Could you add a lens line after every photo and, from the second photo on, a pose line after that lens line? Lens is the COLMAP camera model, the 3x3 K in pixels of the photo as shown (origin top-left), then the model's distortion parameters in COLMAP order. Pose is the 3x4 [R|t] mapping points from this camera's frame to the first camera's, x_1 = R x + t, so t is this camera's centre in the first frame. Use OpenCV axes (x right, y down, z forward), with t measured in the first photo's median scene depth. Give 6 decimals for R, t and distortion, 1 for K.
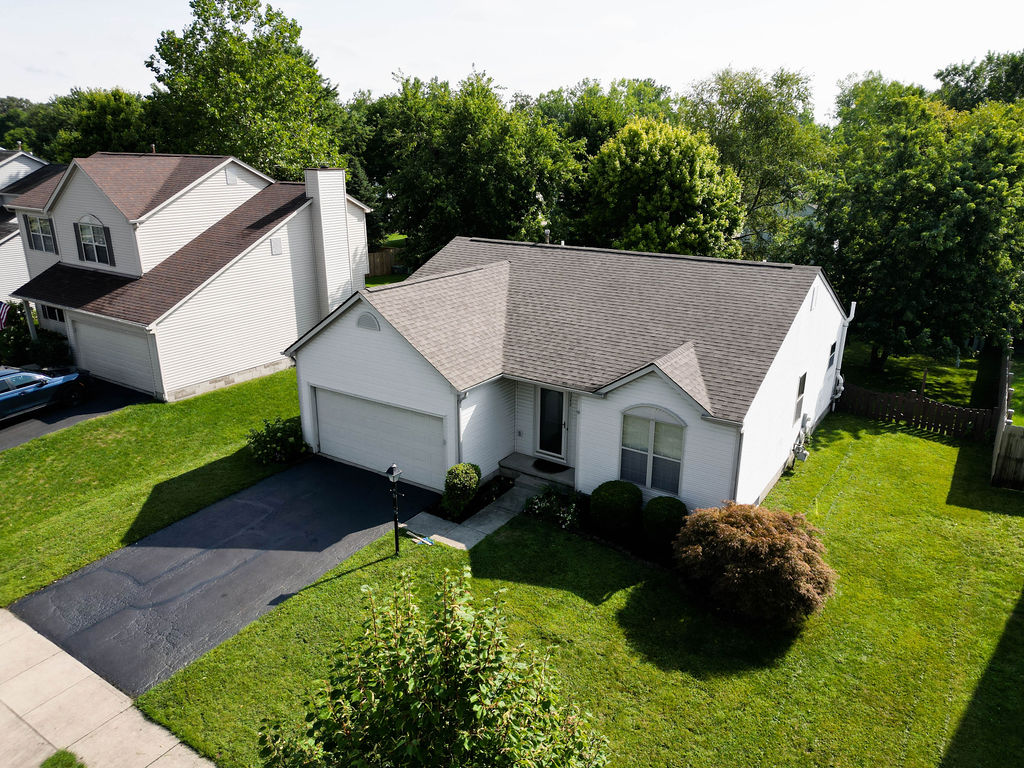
lens RADIAL K [[719.2, 0, 512.0], [0, 719.2, 384.0], [0, 0, 1]] dist [0.072595, -0.072829]
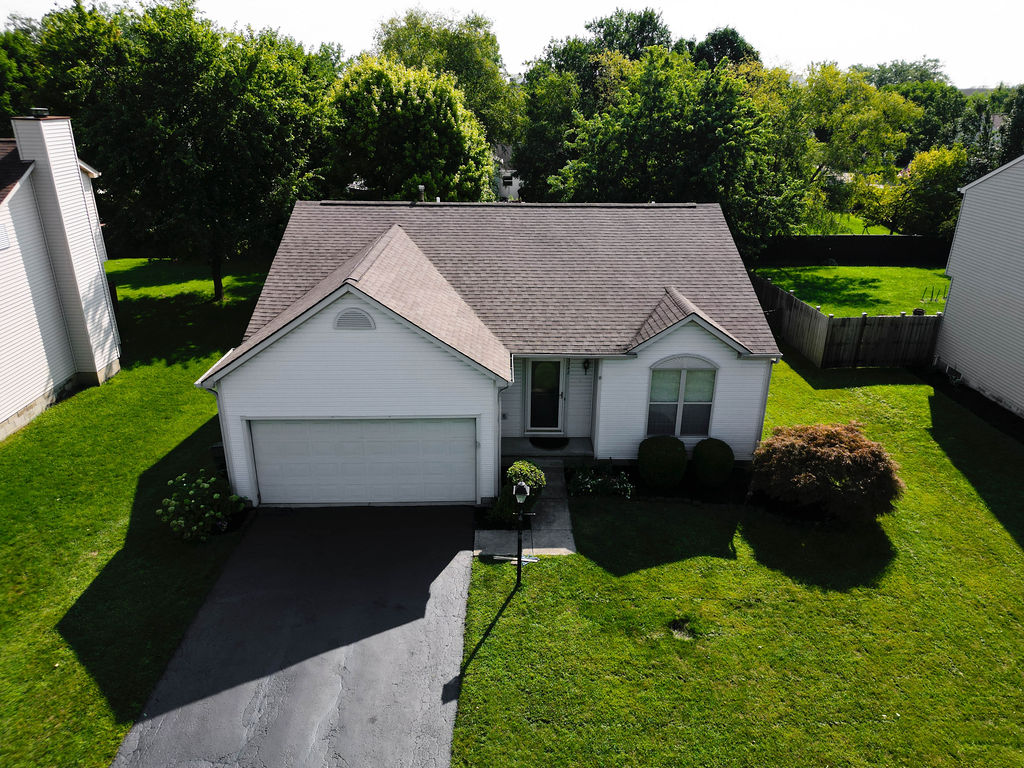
lens RADIAL K [[719.2, 0, 512.0], [0, 719.2, 384.0], [0, 0, 1]] dist [0.072595, -0.072829]
pose [[0.820662, -0.210862, 0.531084, -0.477631], [0.173504, 0.977495, 0.119998, -0.081519], [-0.544435, -0.006333, 0.838779, 0.251953]]
